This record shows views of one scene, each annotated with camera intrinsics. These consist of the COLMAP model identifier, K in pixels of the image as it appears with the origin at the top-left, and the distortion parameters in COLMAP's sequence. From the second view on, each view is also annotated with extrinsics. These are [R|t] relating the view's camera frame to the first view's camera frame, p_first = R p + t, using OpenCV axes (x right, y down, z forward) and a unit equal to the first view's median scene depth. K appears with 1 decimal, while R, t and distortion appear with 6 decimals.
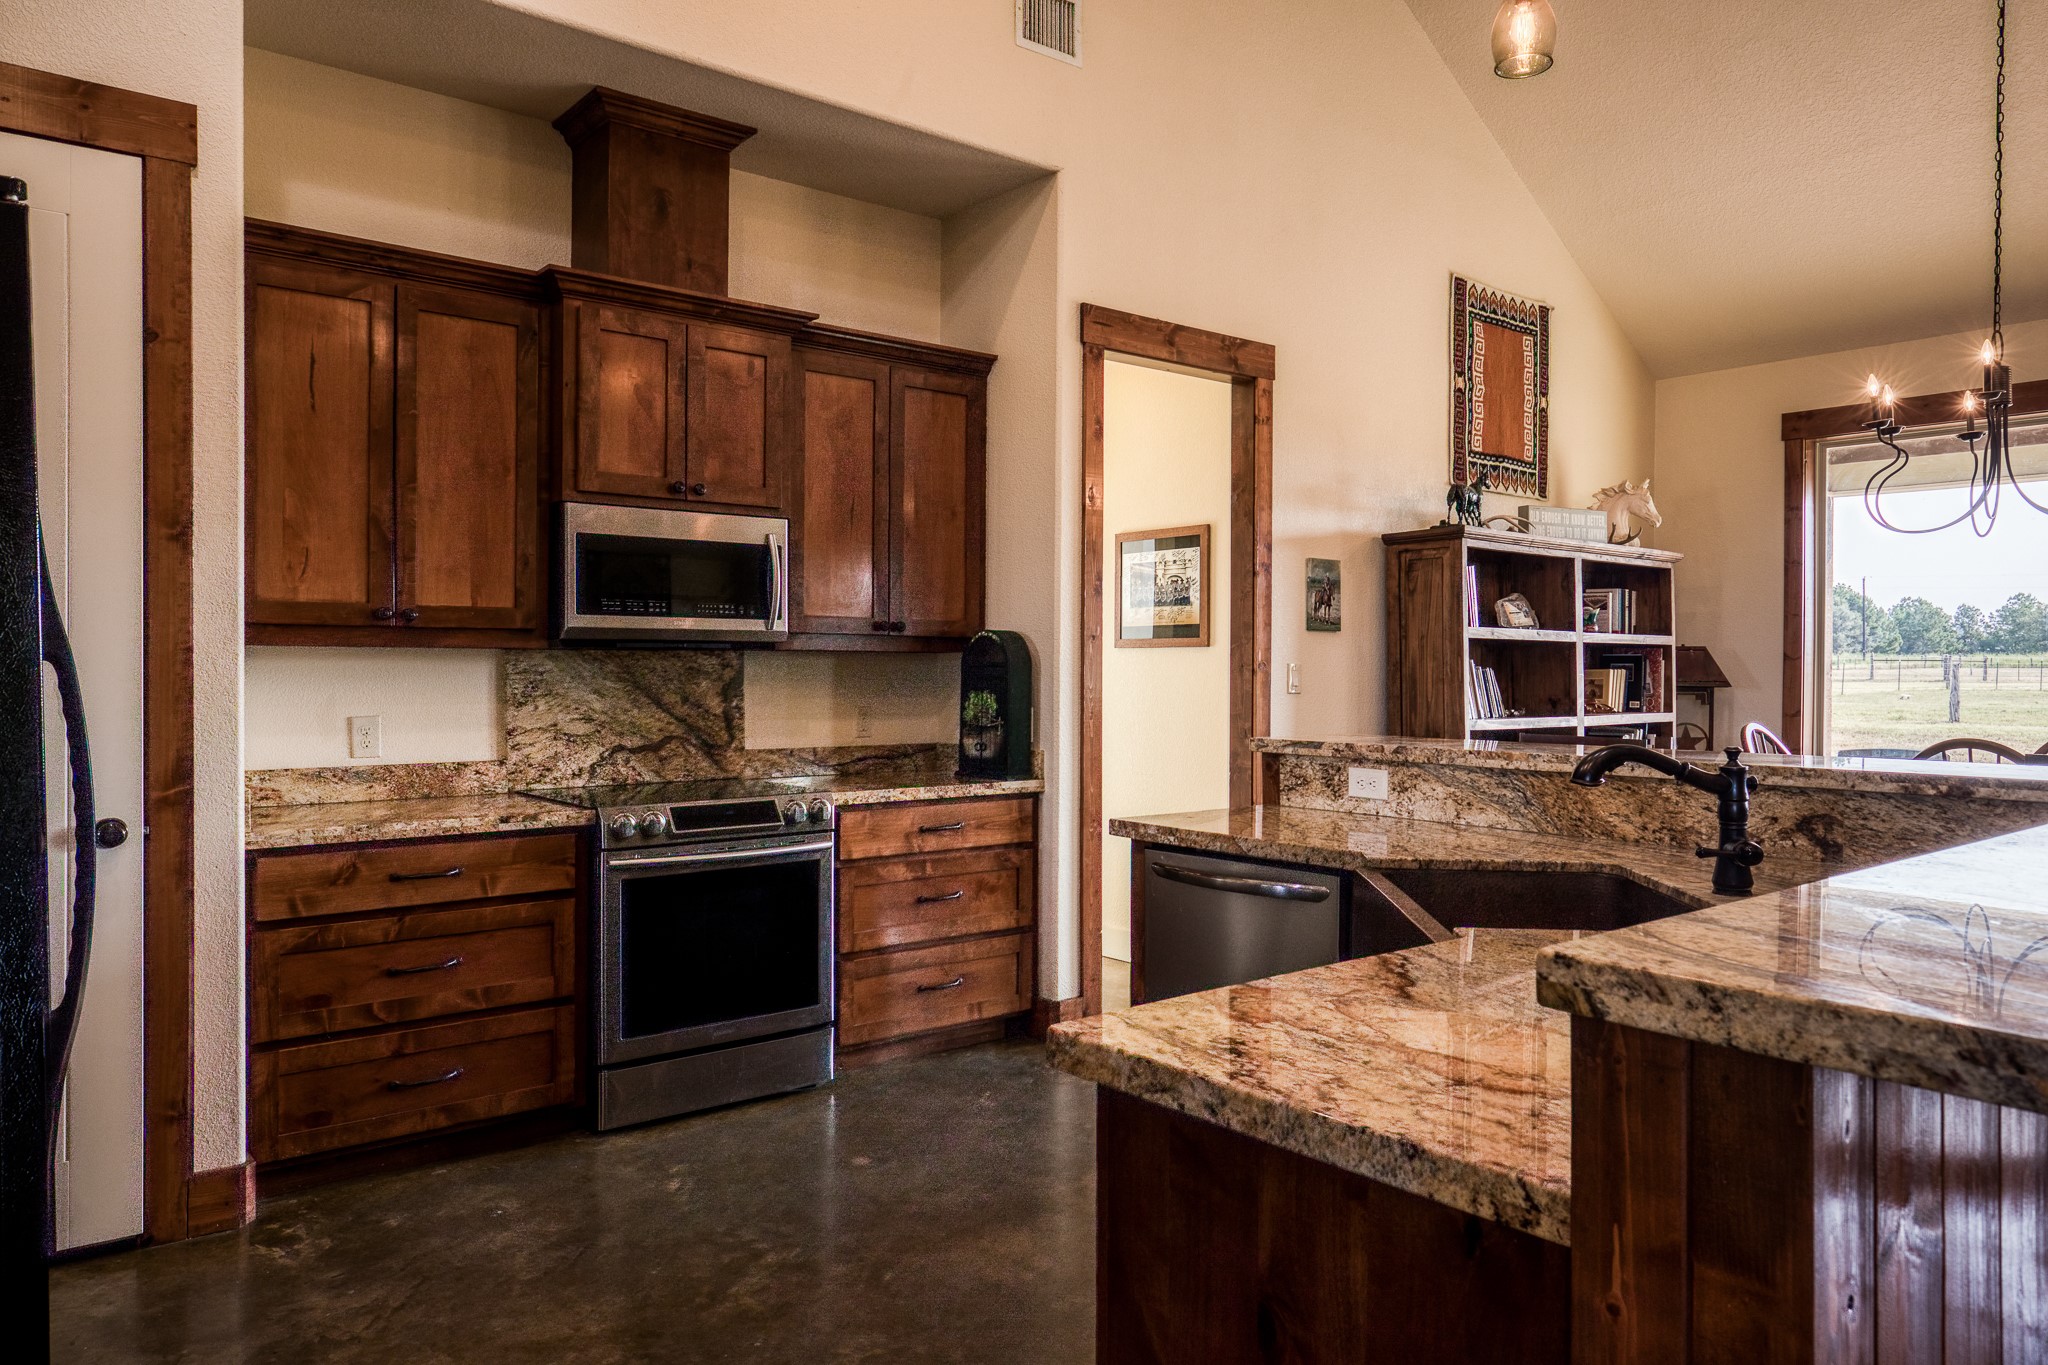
lens RADIAL K [[1375.3, 0, 1010.3], [0, 1375.3, 664.2], [0, 0, 1]] dist [-0.003296, 0.003191]
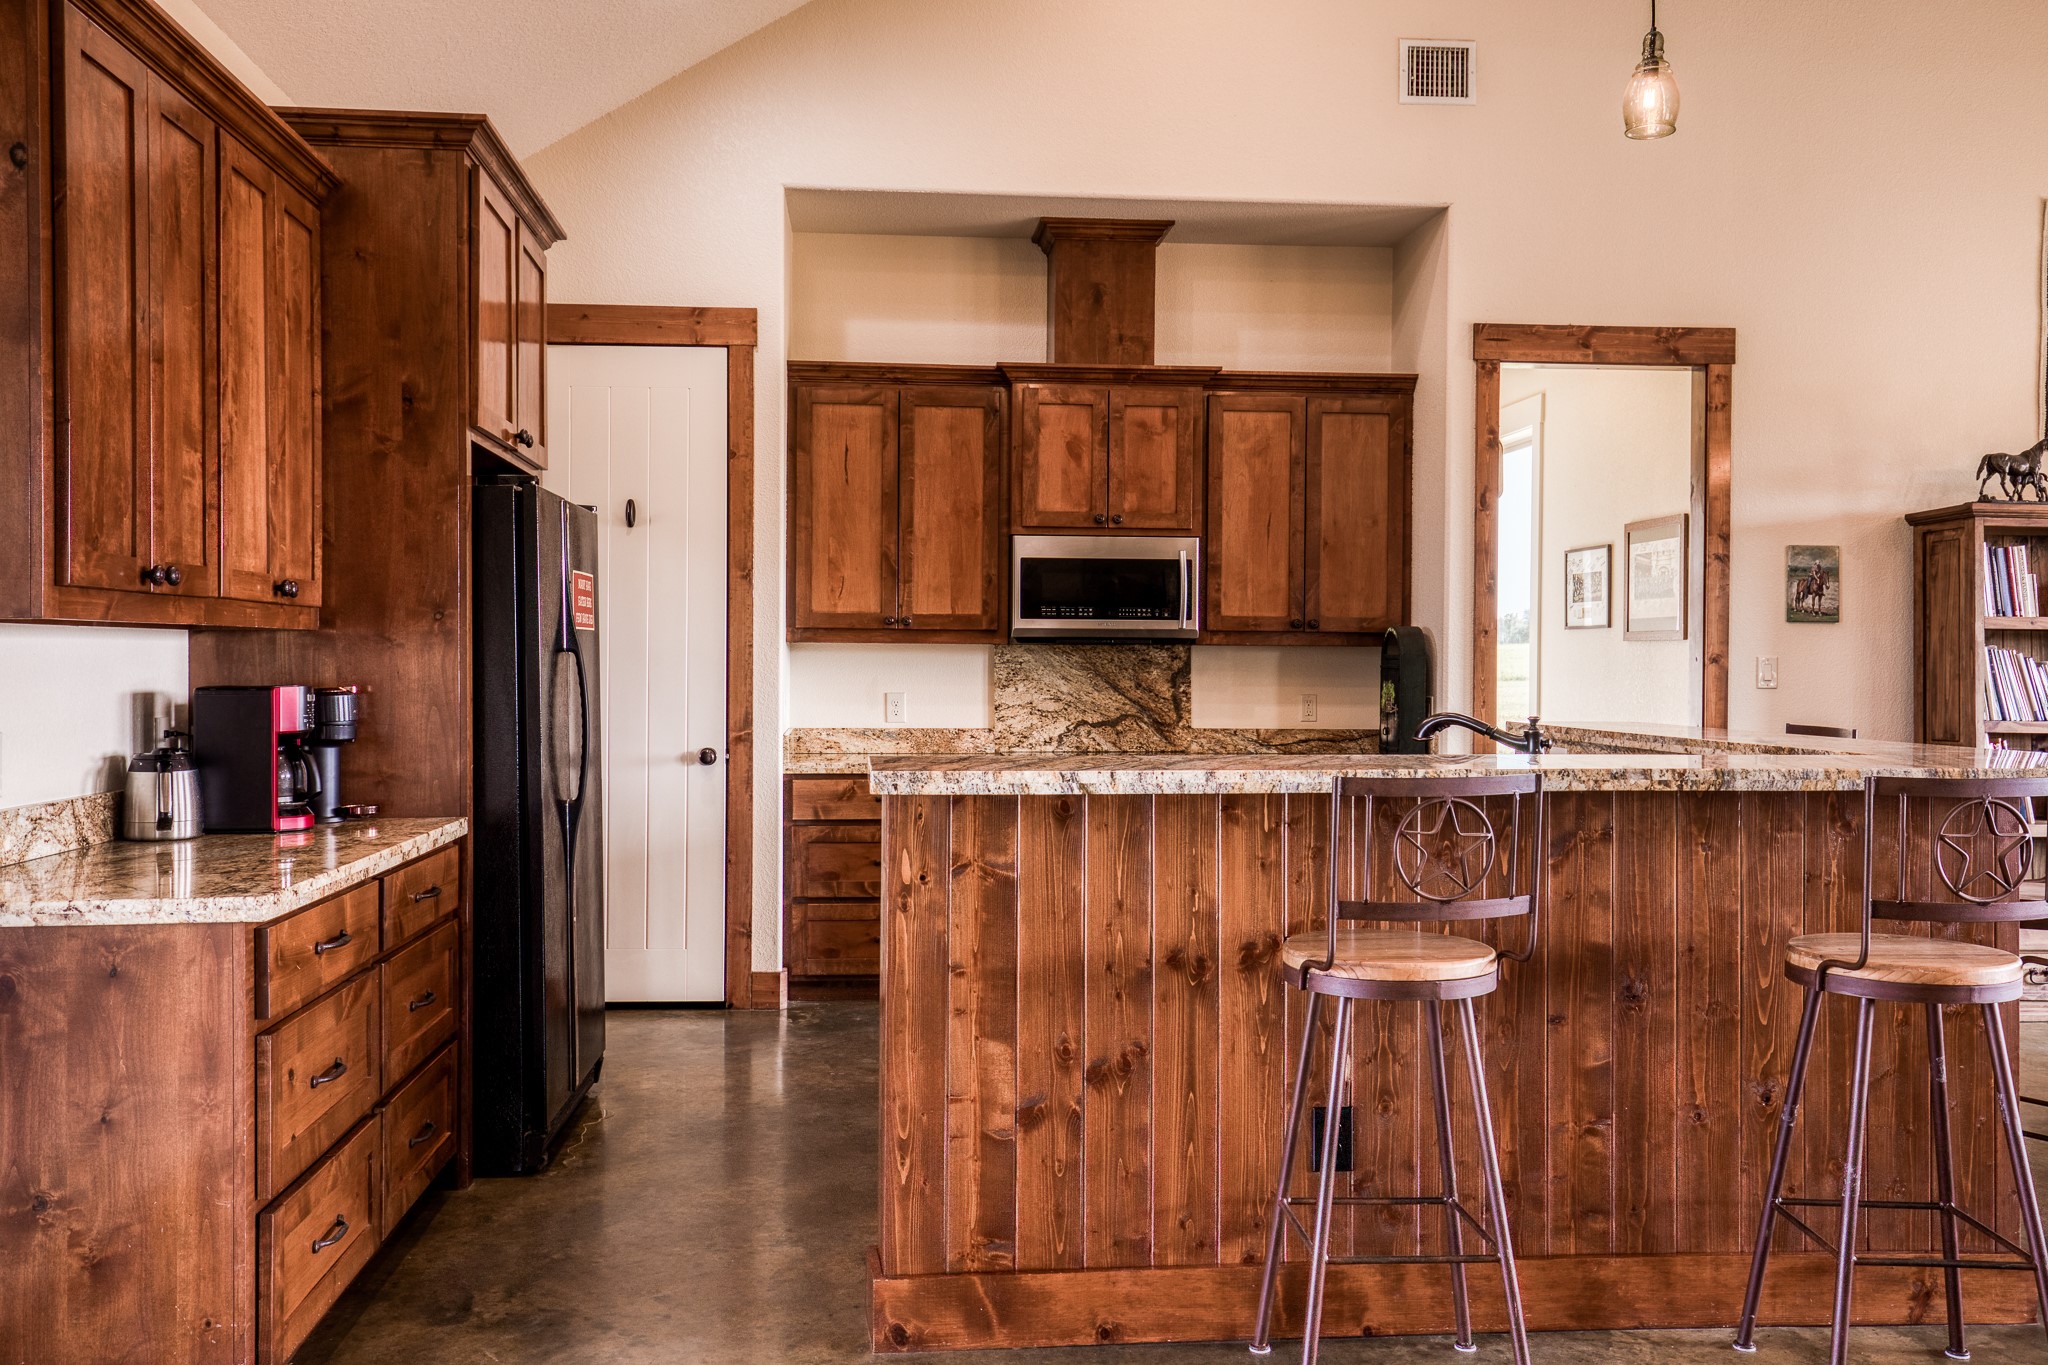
lens RADIAL K [[1803.9, 0, 1022.6], [0, 1803.9, 677.3], [0, 0, 1]] dist [0.007061, 0.020227]
pose [[0.833067, 0.006646, -0.553133, 0.594869], [-0.002617, 0.999964, 0.008073, 0.006064], [0.553166, -0.005278, 0.833054, -0.419467]]
